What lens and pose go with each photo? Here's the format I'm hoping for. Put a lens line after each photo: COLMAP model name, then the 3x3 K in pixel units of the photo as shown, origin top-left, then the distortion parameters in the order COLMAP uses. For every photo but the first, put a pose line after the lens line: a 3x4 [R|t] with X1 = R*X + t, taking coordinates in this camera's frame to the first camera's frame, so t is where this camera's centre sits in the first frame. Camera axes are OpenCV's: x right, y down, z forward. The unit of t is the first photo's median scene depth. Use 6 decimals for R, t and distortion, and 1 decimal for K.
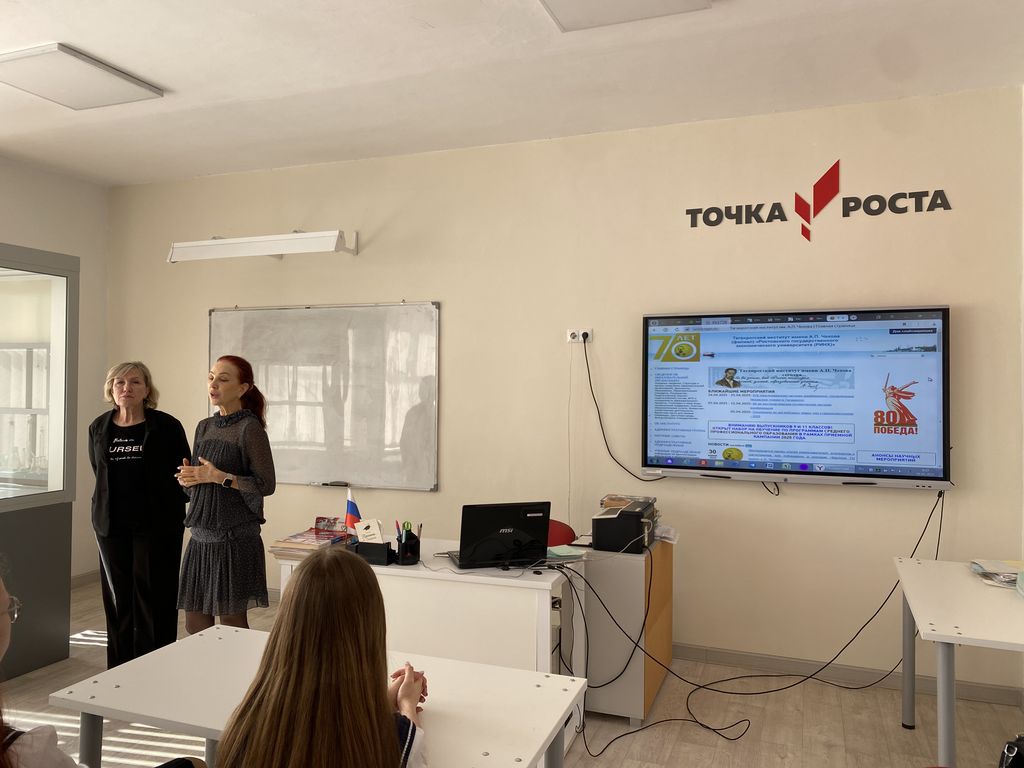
lens RADIAL K [[768.6, 0, 507.5], [0, 768.6, 378.6], [0, 0, 1]] dist [0.059698, -0.083786]
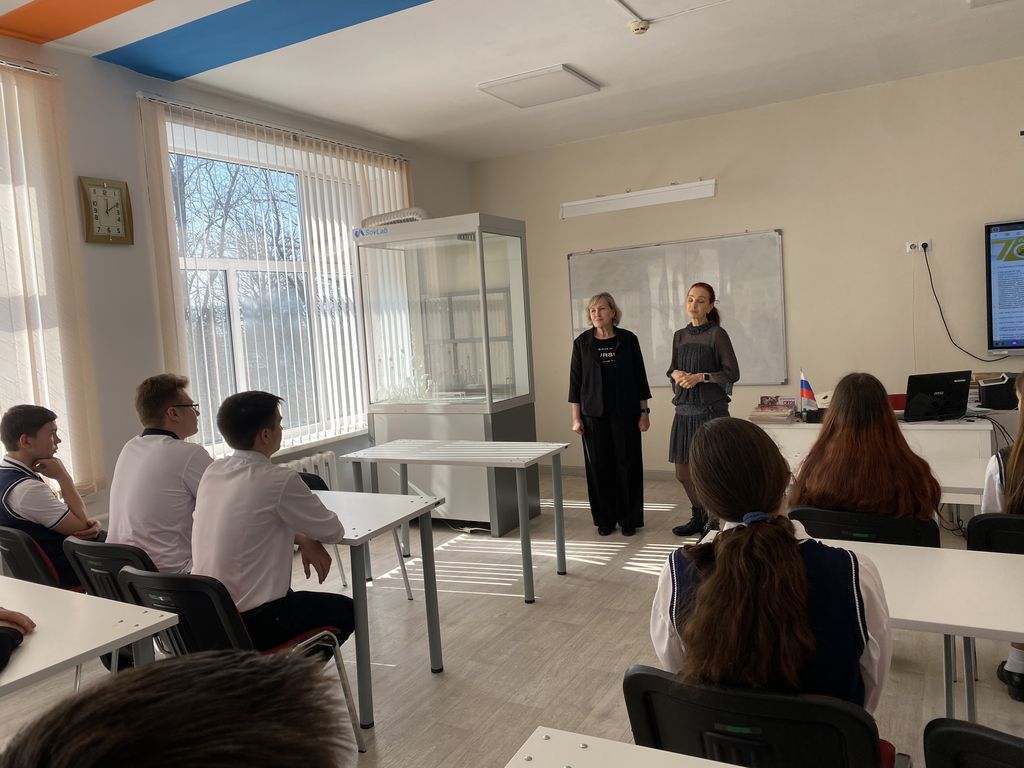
lens RADIAL K [[768.6, 0, 507.5], [0, 768.6, 378.6], [0, 0, 1]] dist [0.059698, -0.083786]
pose [[0.985266, -0.061330, -0.159652, -0.383610], [0.075042, 0.993859, 0.081318, 0.003128], [0.153684, -0.092101, 0.983818, -0.332916]]
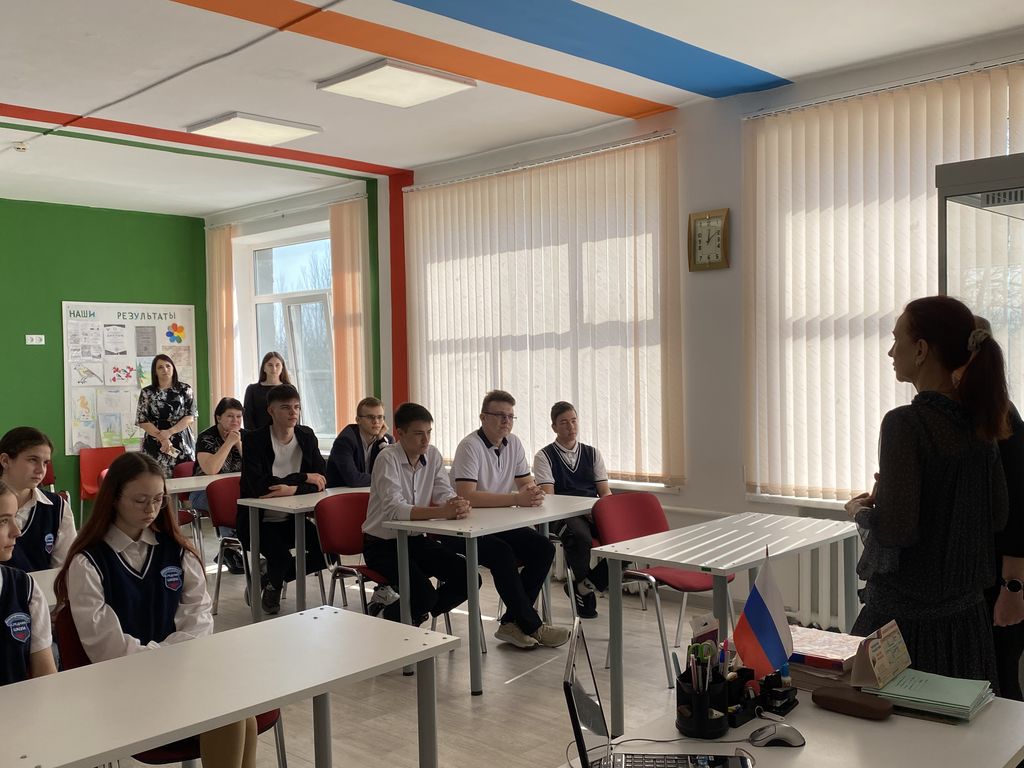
lens RADIAL K [[1028.2, 0, 452.4], [0, 1028.2, 384.6], [0, 0, 1]] dist [0.014590, -0.003033]
pose [[-0.428743, 0.028105, -0.902989, 0.400230], [0.030190, 0.999403, 0.016772, 0.000997], [0.902922, -0.020070, -0.429335, 0.821194]]
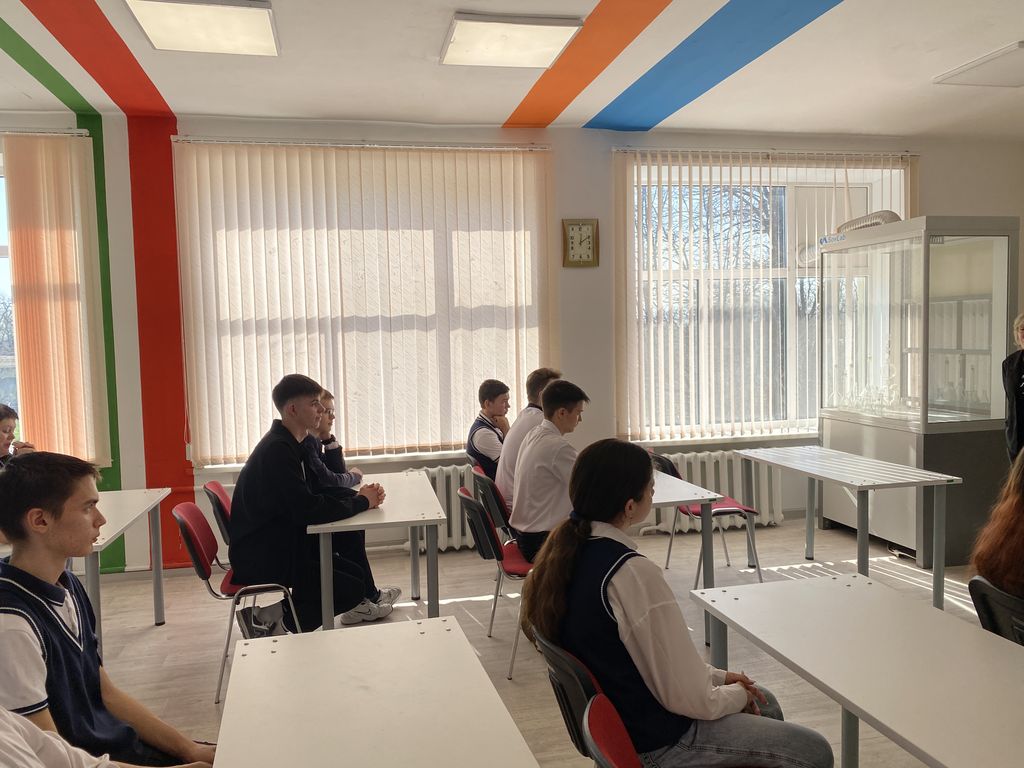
lens RADIAL K [[768.6, 0, 507.5], [0, 768.6, 378.6], [0, 0, 1]] dist [0.059698, -0.083786]
pose [[0.541154, 0.023954, -0.840583, 0.008699], [0.035623, 0.998044, 0.051374, -0.004365], [0.840169, -0.057746, 0.539242, -0.260281]]
